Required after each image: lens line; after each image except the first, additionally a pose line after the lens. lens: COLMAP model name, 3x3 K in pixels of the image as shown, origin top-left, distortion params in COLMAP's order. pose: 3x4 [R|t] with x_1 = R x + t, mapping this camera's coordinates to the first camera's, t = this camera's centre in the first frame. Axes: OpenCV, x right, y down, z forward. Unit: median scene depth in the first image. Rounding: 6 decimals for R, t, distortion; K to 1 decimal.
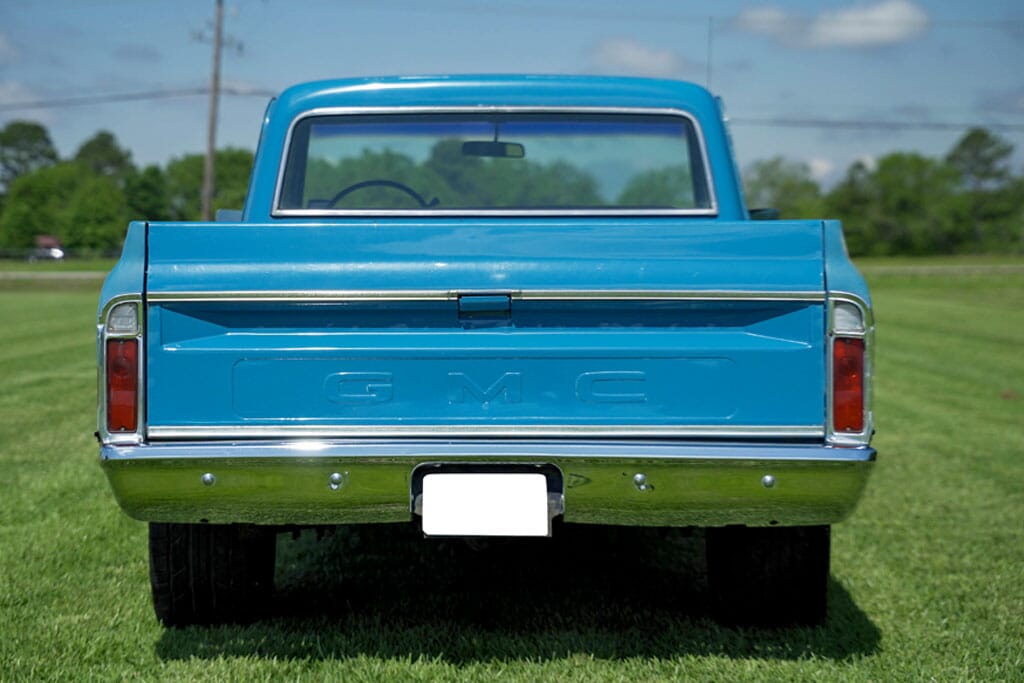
lens RADIAL K [[2266.9, 0, 512.0], [0, 2266.9, 341.5], [0, 0, 1]] dist [0.326998, -0.011062]
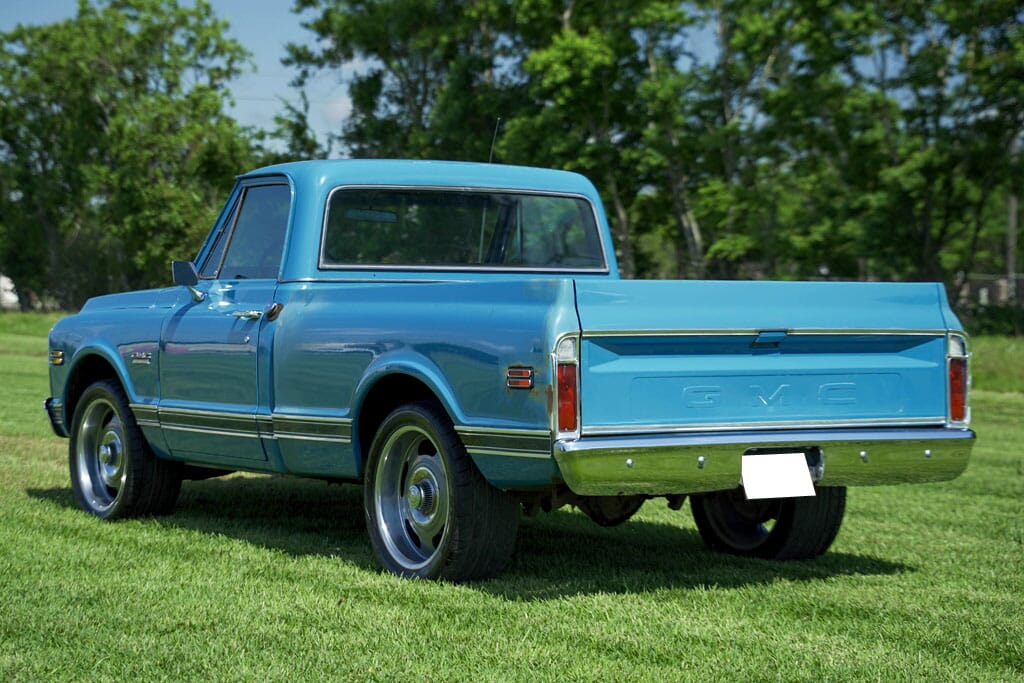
lens RADIAL K [[2071.7, 0, 510.3], [0, 2071.7, 315.2], [0, 0, 1]] dist [0.434694, -0.275452]
pose [[0.820293, 0.003077, 0.571935, -0.915452], [0.012695, 0.999641, -0.023585, -0.001386], [-0.571802, 0.026608, 0.819960, -0.002237]]
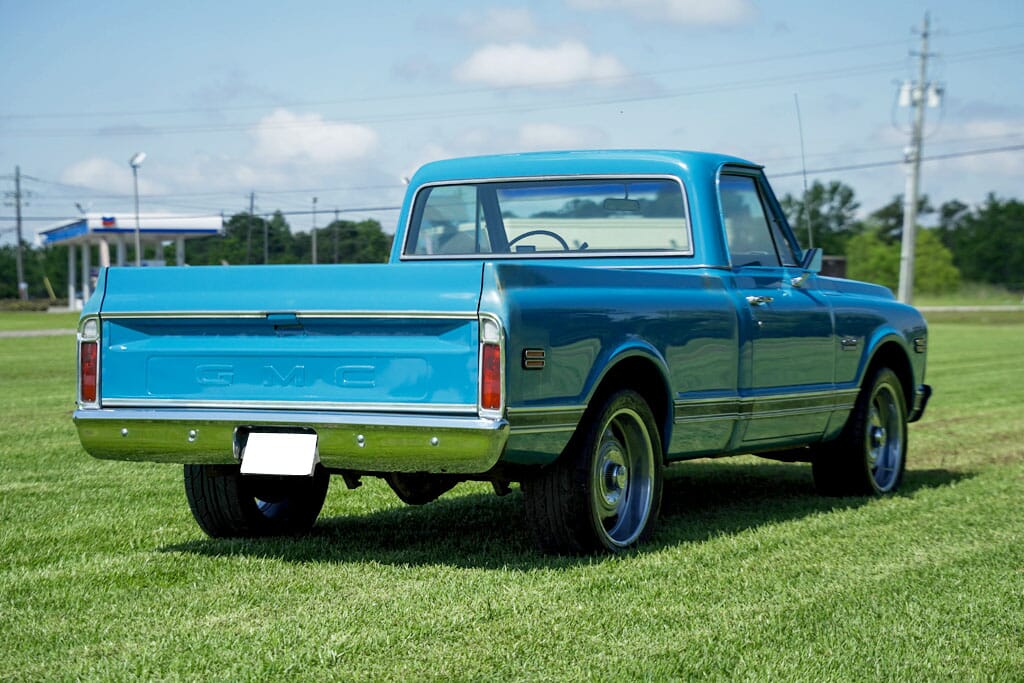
lens RADIAL K [[1985.0, 0, 512.0], [0, 1985.0, 341.5], [0, 0, 1]] dist [0.550192, -0.036677]
pose [[0.894080, 0.005003, -0.447880, 0.716761], [-0.008180, 0.999953, -0.005159, 0.003217], [0.447833, 0.008276, 0.894079, -0.116142]]
